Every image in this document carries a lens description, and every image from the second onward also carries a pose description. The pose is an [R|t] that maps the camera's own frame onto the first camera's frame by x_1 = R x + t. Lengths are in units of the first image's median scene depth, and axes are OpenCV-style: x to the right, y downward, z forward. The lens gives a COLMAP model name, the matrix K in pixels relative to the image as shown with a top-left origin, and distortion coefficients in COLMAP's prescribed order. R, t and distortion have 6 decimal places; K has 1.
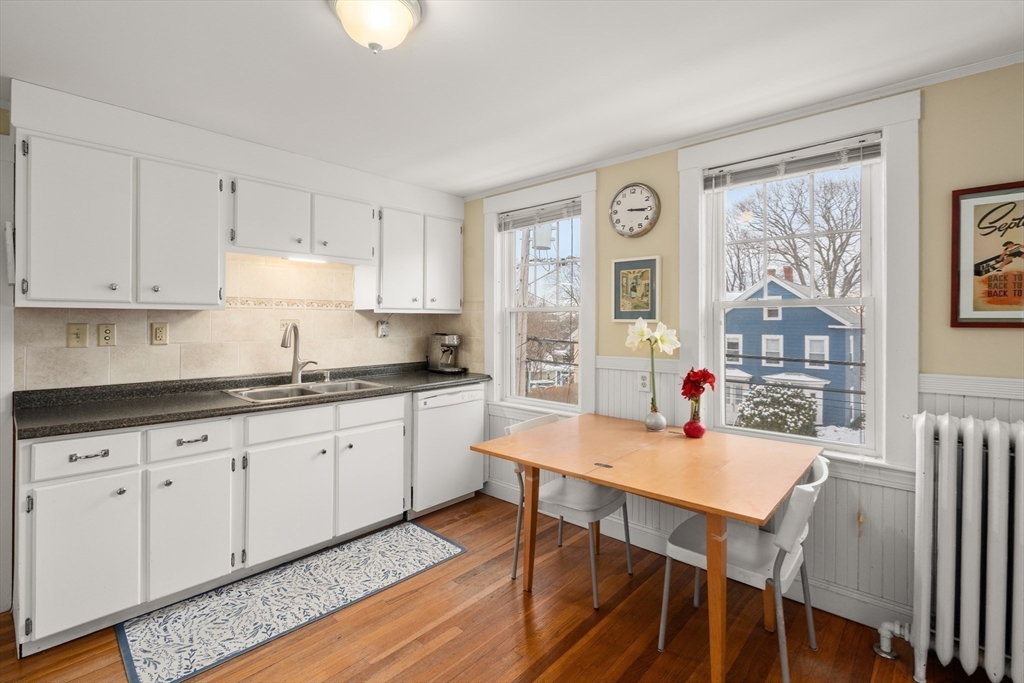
lens RADIAL K [[470.1, 0, 507.5], [0, 470.1, 322.8], [0, 0, 1]] dist [-0.005335, 0.001806]
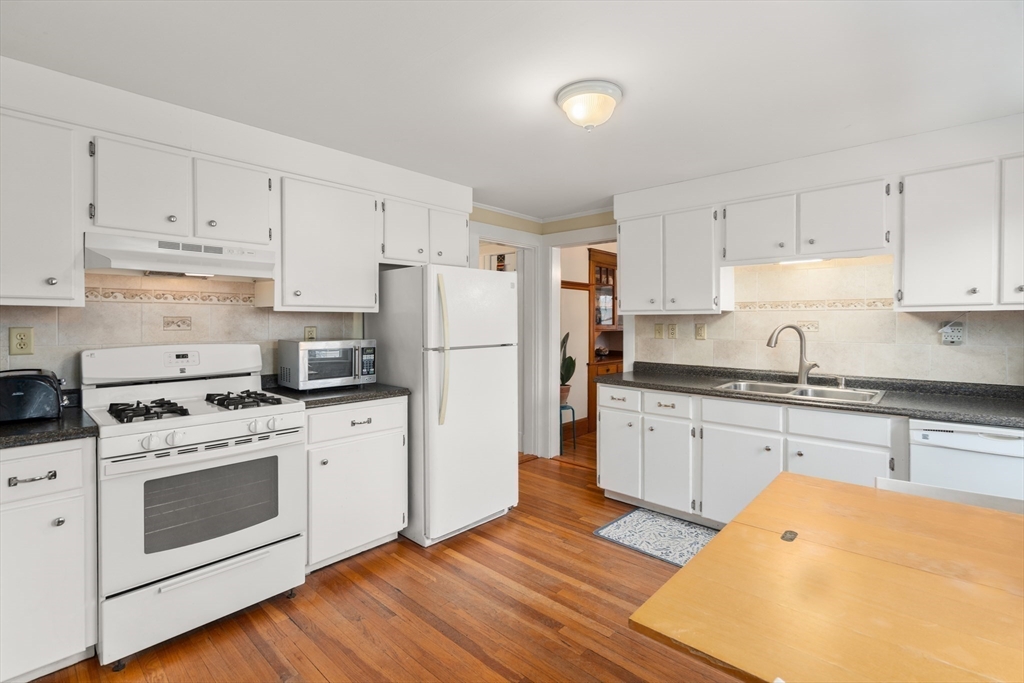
lens RADIAL K [[470.1, 0, 515.9], [0, 470.1, 331.4], [0, 0, 1]] dist [-0.005335, 0.001806]
pose [[0.014947, 0.021279, -0.999662, 0.622247], [-0.001537, 0.999773, 0.021258, -0.005537], [0.999887, 0.001219, 0.014976, 0.423973]]
